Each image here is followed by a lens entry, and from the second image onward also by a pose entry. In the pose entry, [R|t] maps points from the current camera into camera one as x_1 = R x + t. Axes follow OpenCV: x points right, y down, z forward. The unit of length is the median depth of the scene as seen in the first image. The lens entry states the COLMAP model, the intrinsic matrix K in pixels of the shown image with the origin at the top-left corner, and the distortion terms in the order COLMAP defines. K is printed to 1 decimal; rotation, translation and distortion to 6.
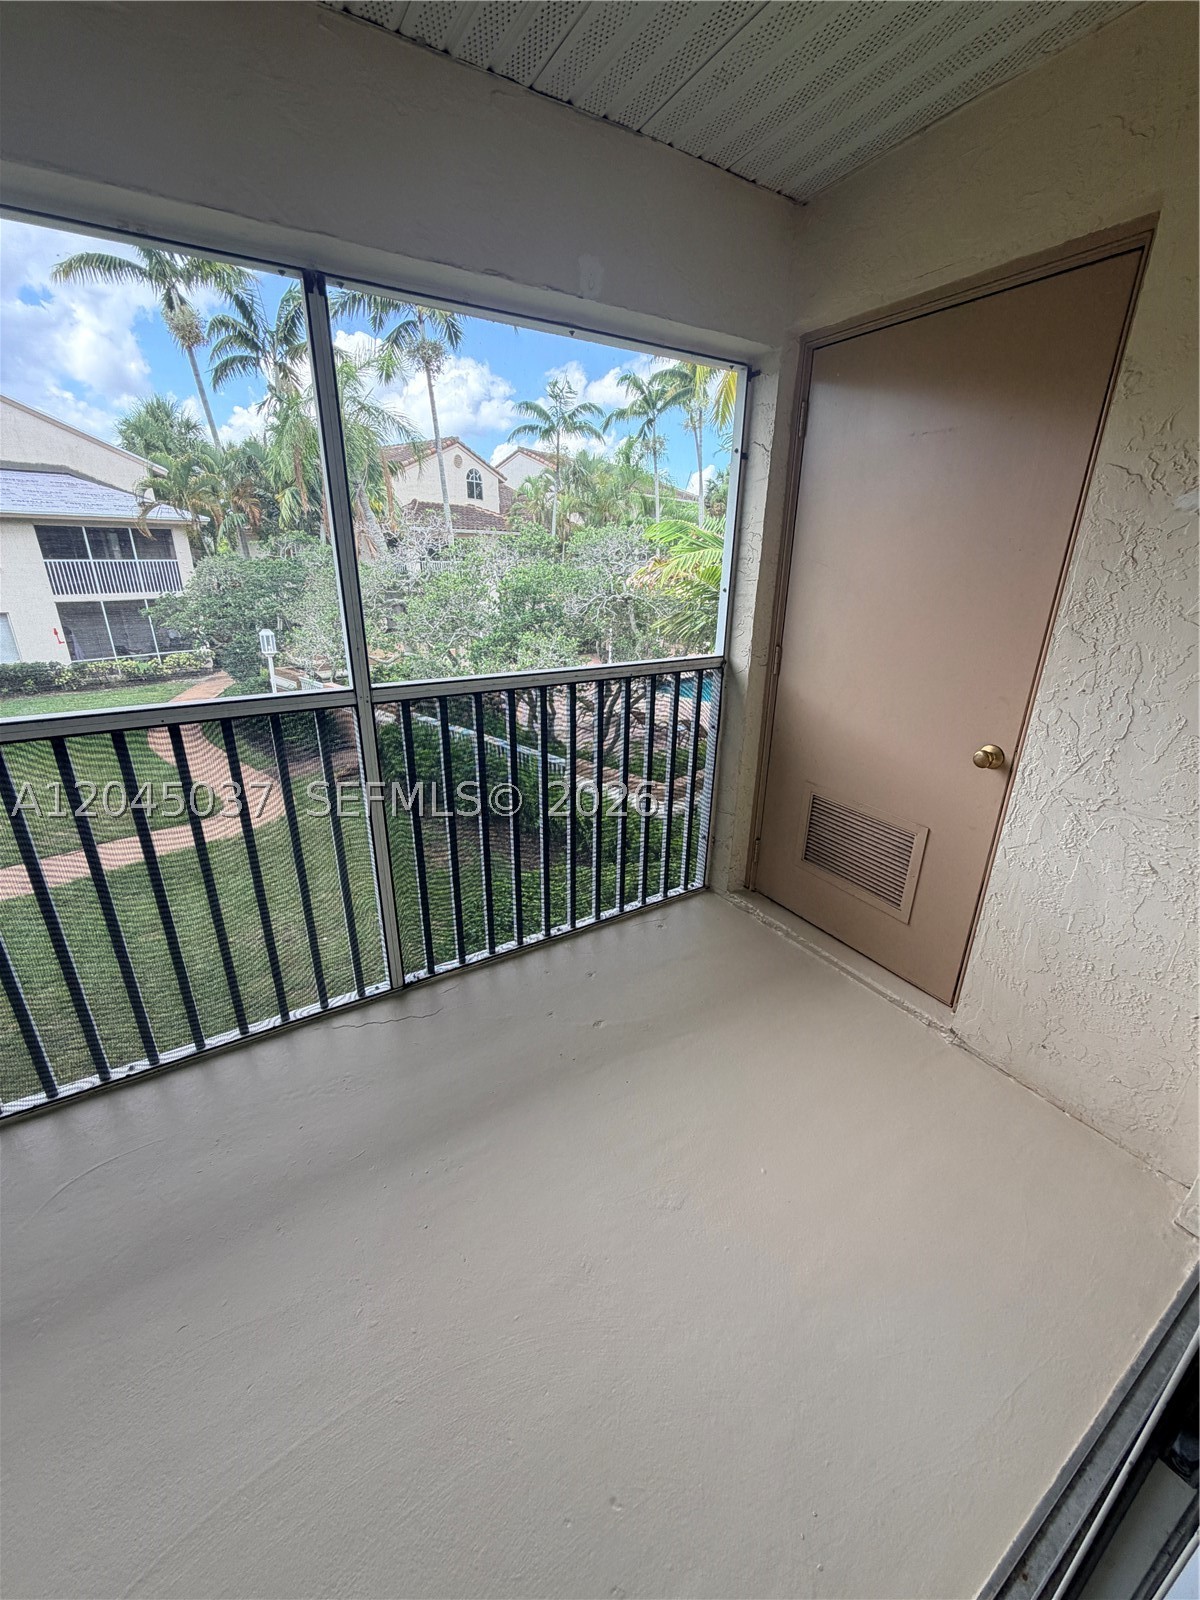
lens RADIAL K [[638.0, 0, 600.0], [0, 638.0, 799.7], [0, 0, 1]] dist [-0.001571, 0.000657]
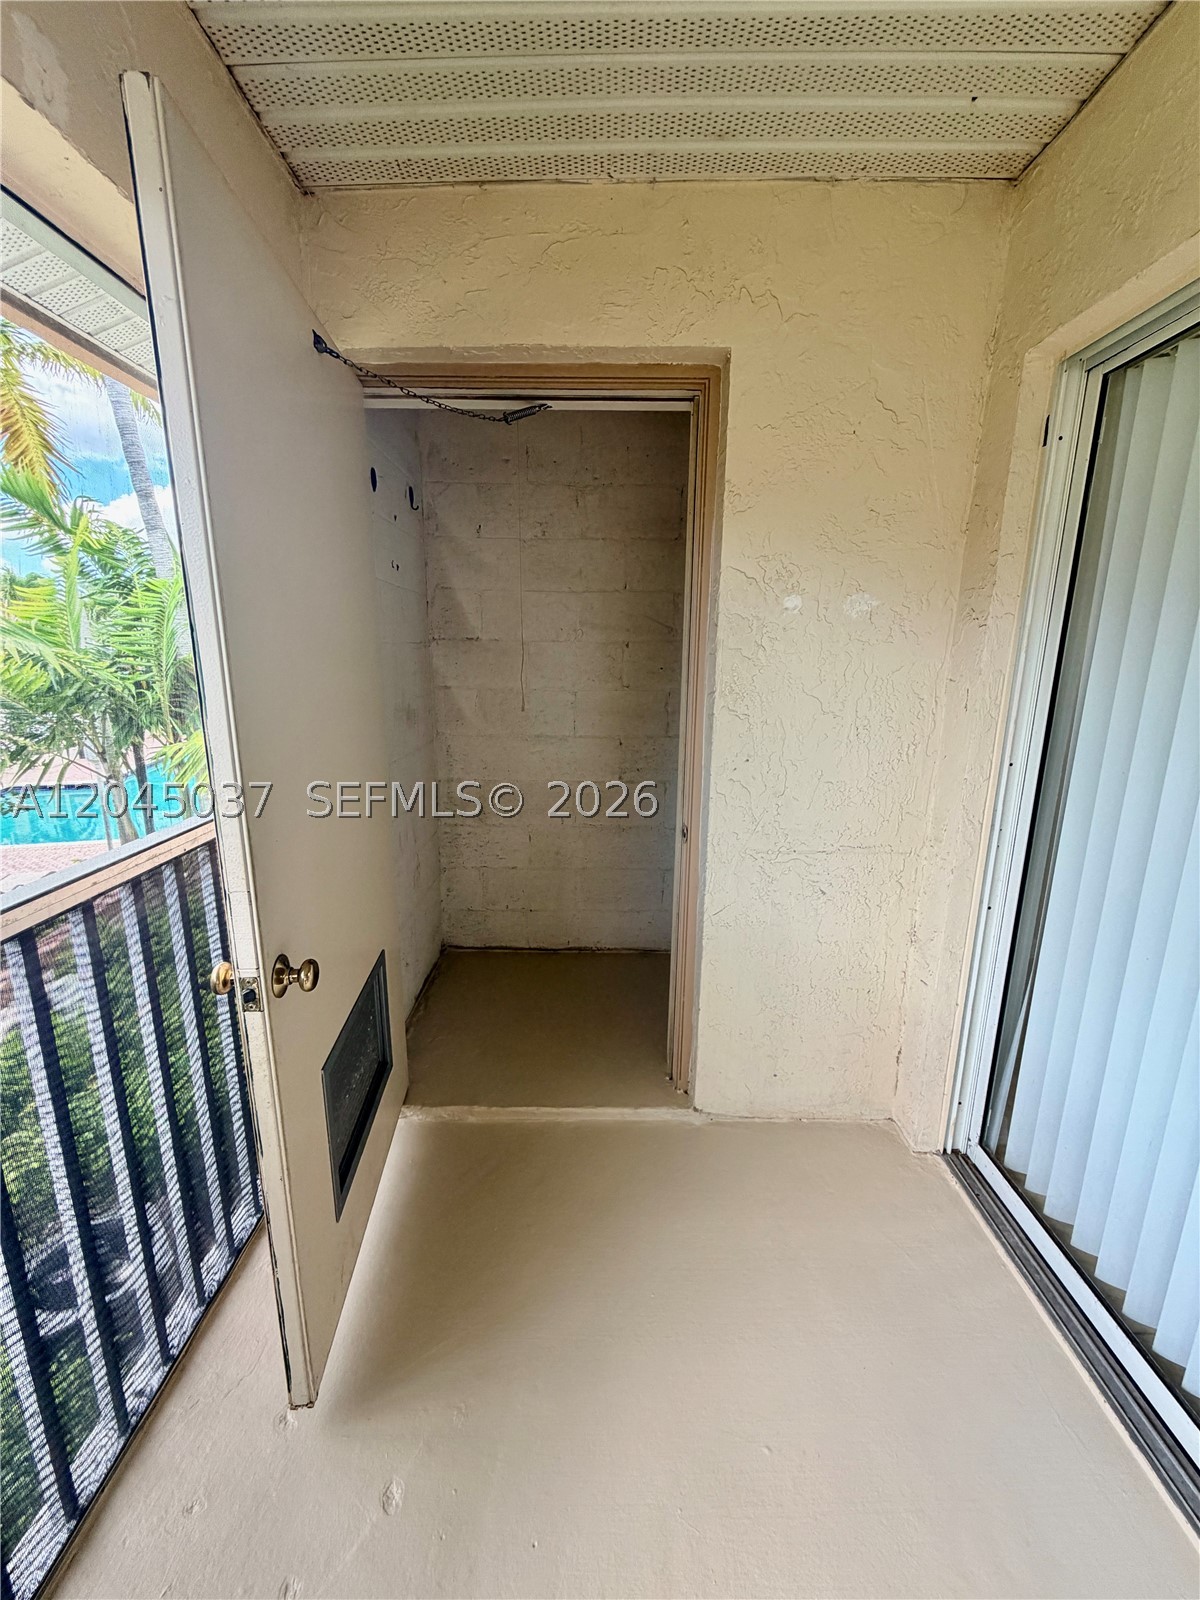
lens RADIAL K [[638.0, 0, 596.9], [0, 638.0, 795.6], [0, 0, 1]] dist [-0.001571, 0.000657]
pose [[0.532657, -0.192073, 0.824248, -0.327905], [0.297969, 0.954111, 0.029777, -0.230358], [-0.792144, 0.229739, 0.565445, 0.607183]]
